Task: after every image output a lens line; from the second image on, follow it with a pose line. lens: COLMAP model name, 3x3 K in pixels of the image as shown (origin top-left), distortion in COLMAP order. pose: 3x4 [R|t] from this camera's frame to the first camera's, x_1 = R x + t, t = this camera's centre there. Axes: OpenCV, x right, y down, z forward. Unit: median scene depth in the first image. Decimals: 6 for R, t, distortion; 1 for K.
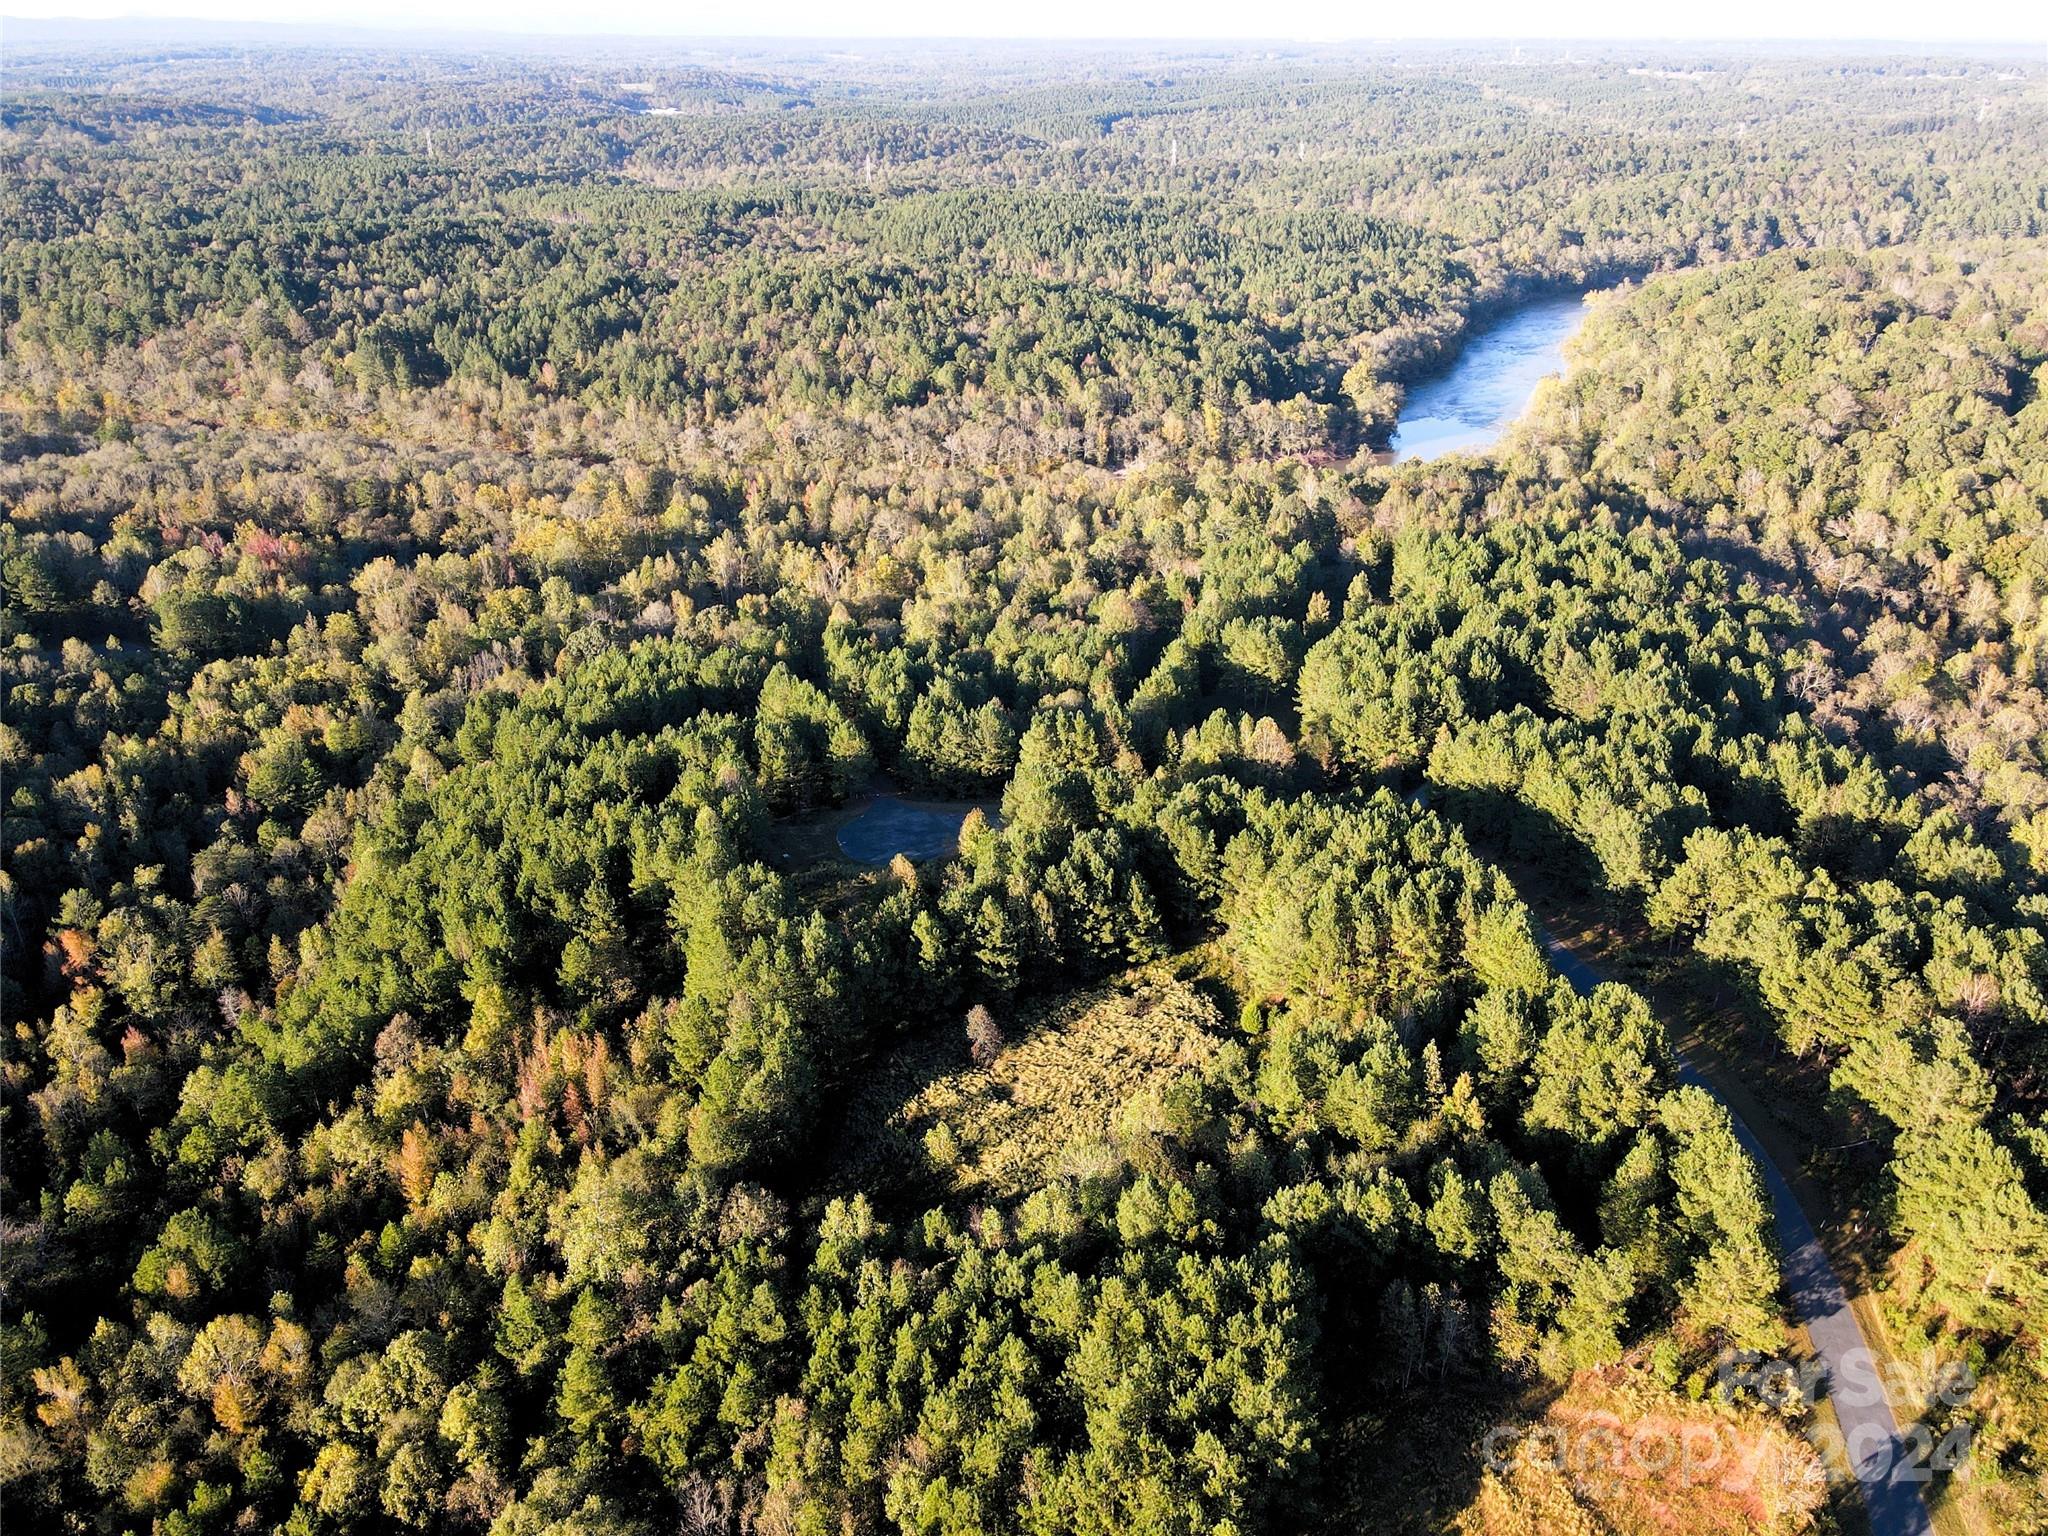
lens RADIAL K [[1497.7, 0, 1005.3], [0, 1497.7, 759.6], [0, 0, 1]] dist [0.003685, 0.021860]
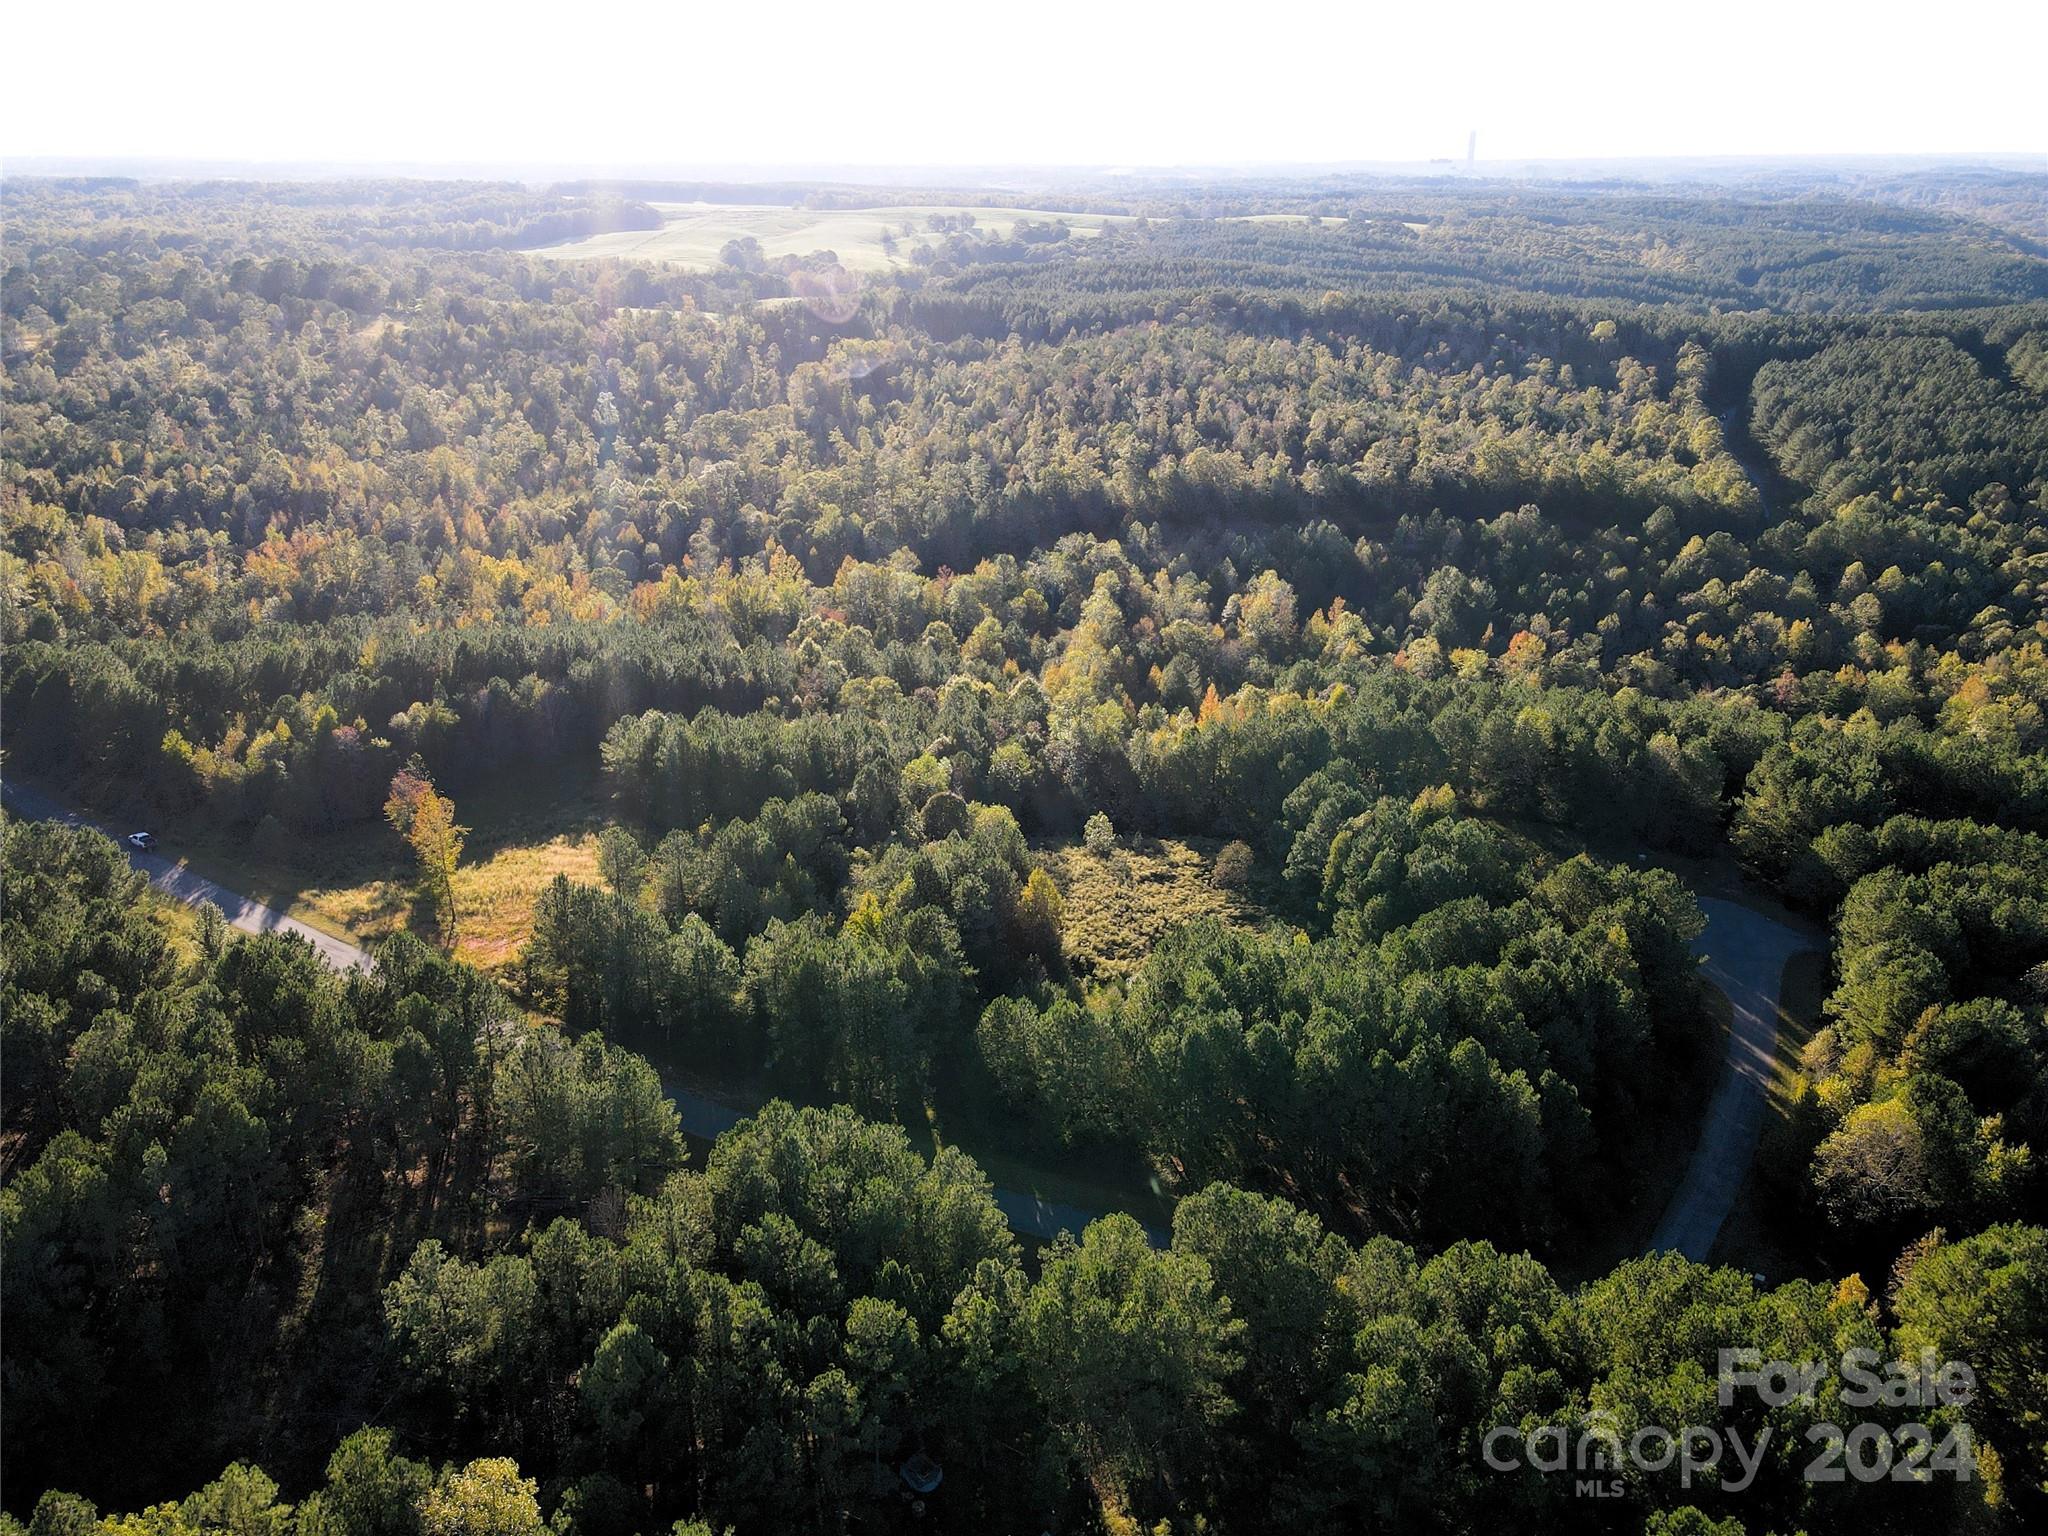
lens RADIAL K [[1497.7, 0, 1016.2], [0, 1497.7, 768.2], [0, 0, 1]] dist [0.003685, 0.021860]
pose [[-0.385189, 0.353510, -0.852443, 0.686495], [-0.402739, 0.766719, 0.499944, -0.253320], [0.830320, 0.535885, -0.152959, 0.736165]]
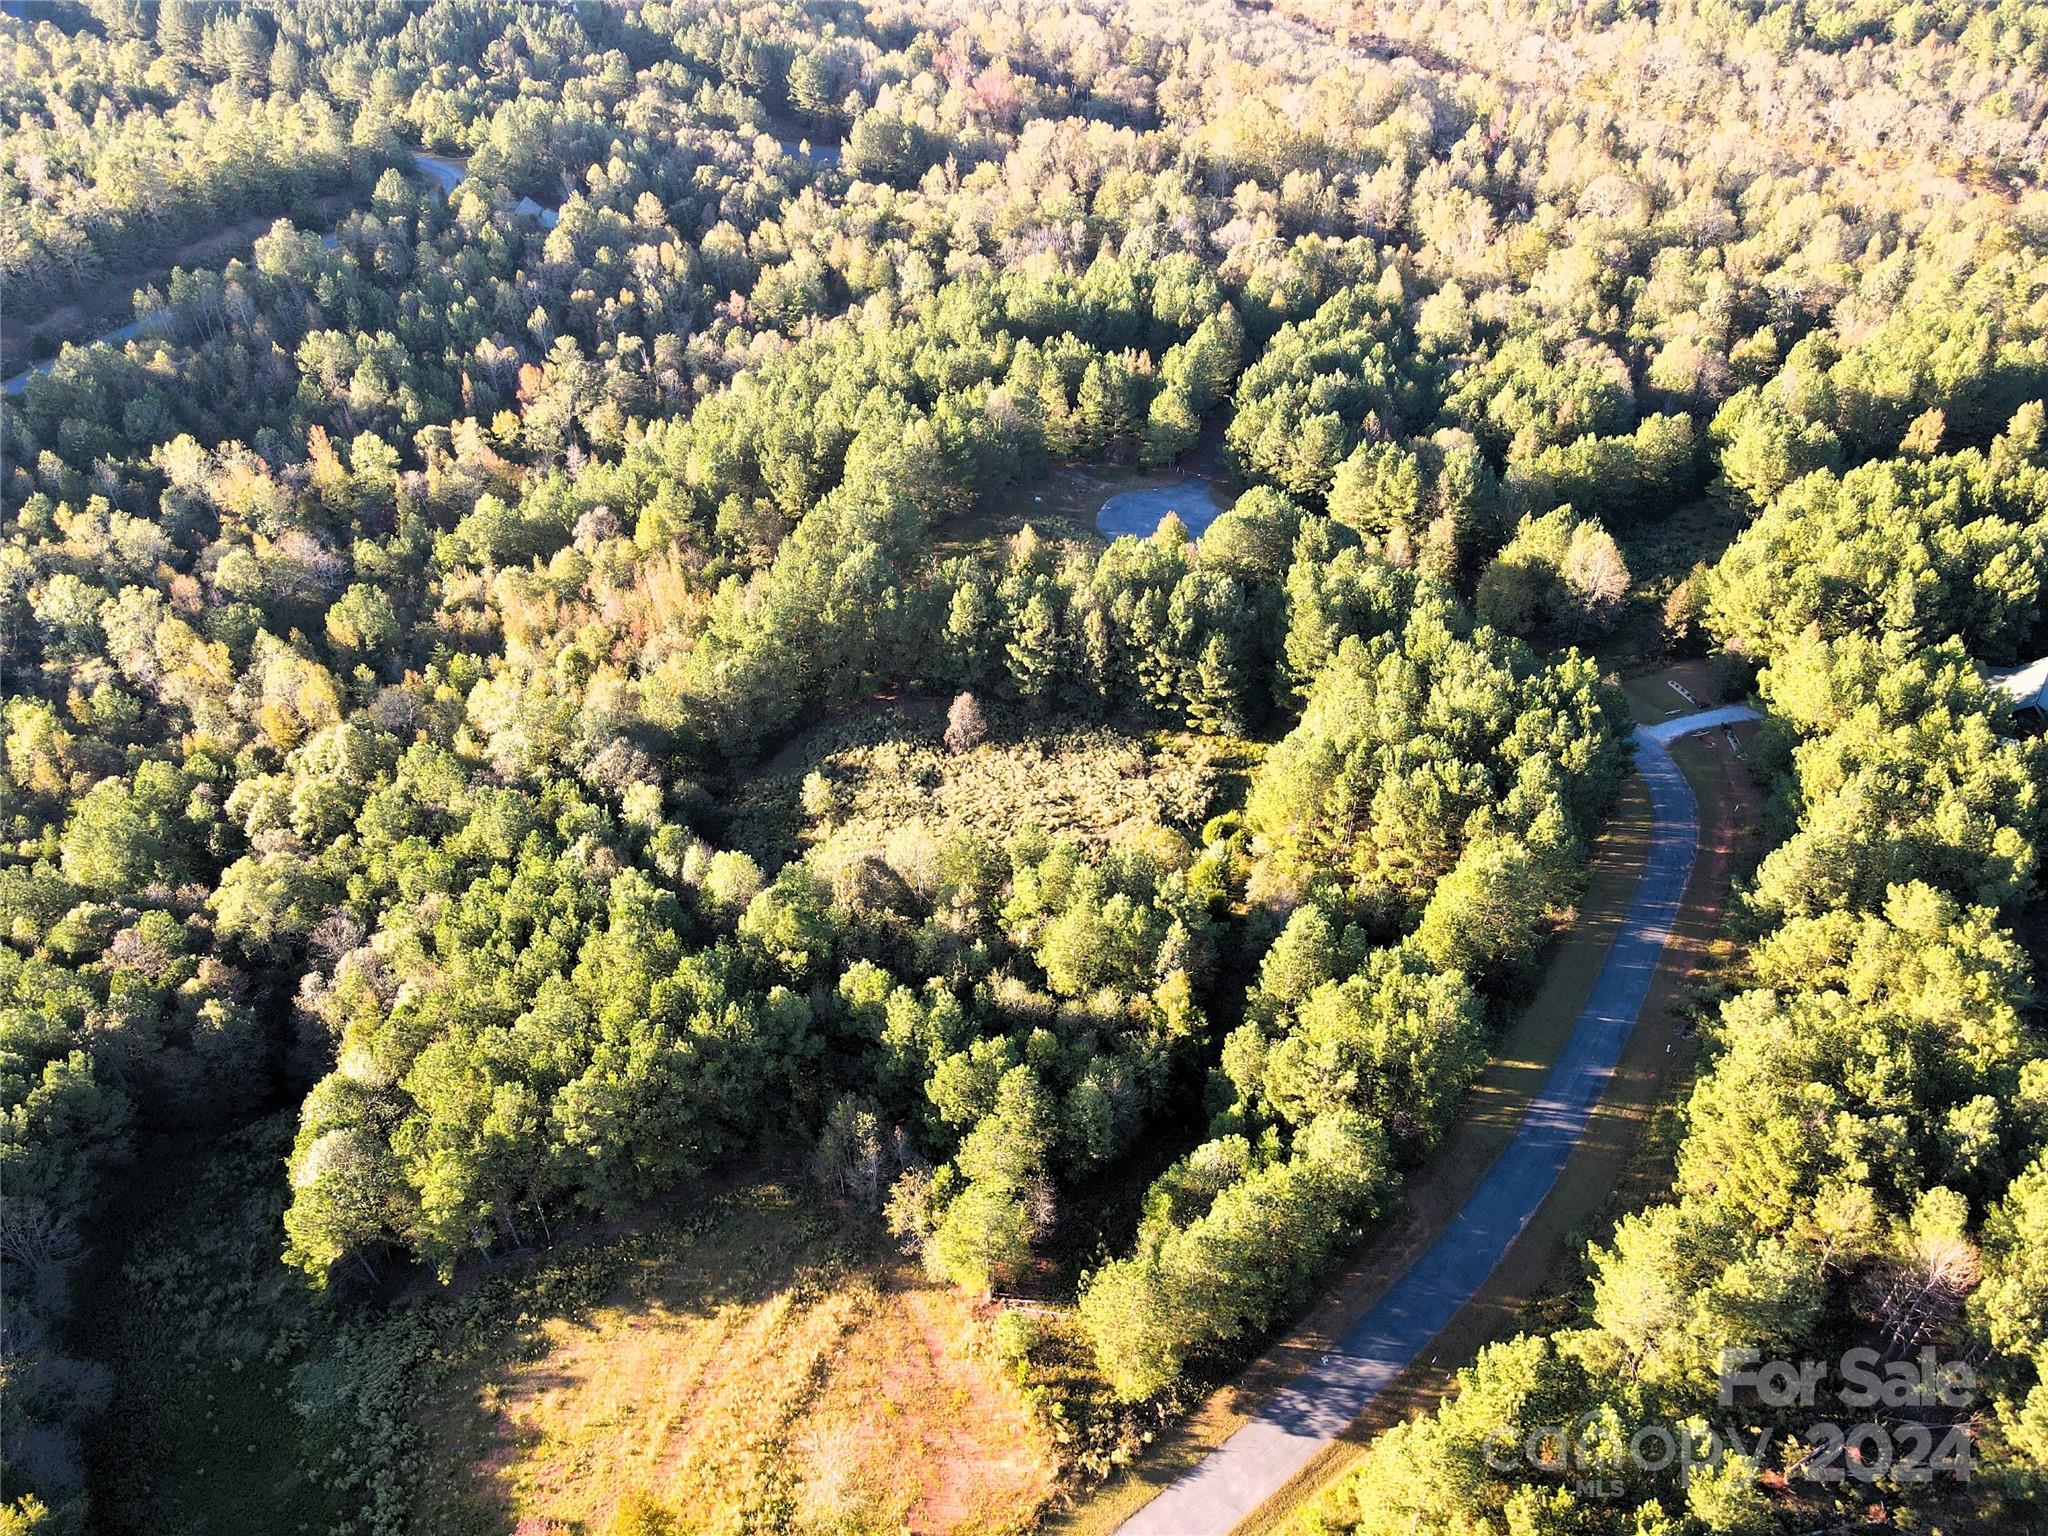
lens RADIAL K [[1497.7, 0, 1008.8], [0, 1497.7, 758.0], [0, 0, 1]] dist [0.003685, 0.021860]
pose [[0.750509, 0.412464, -0.516343, 0.380296], [-0.275178, 0.905409, 0.323283, -0.086166], [0.600844, -0.100541, 0.793018, 0.181615]]
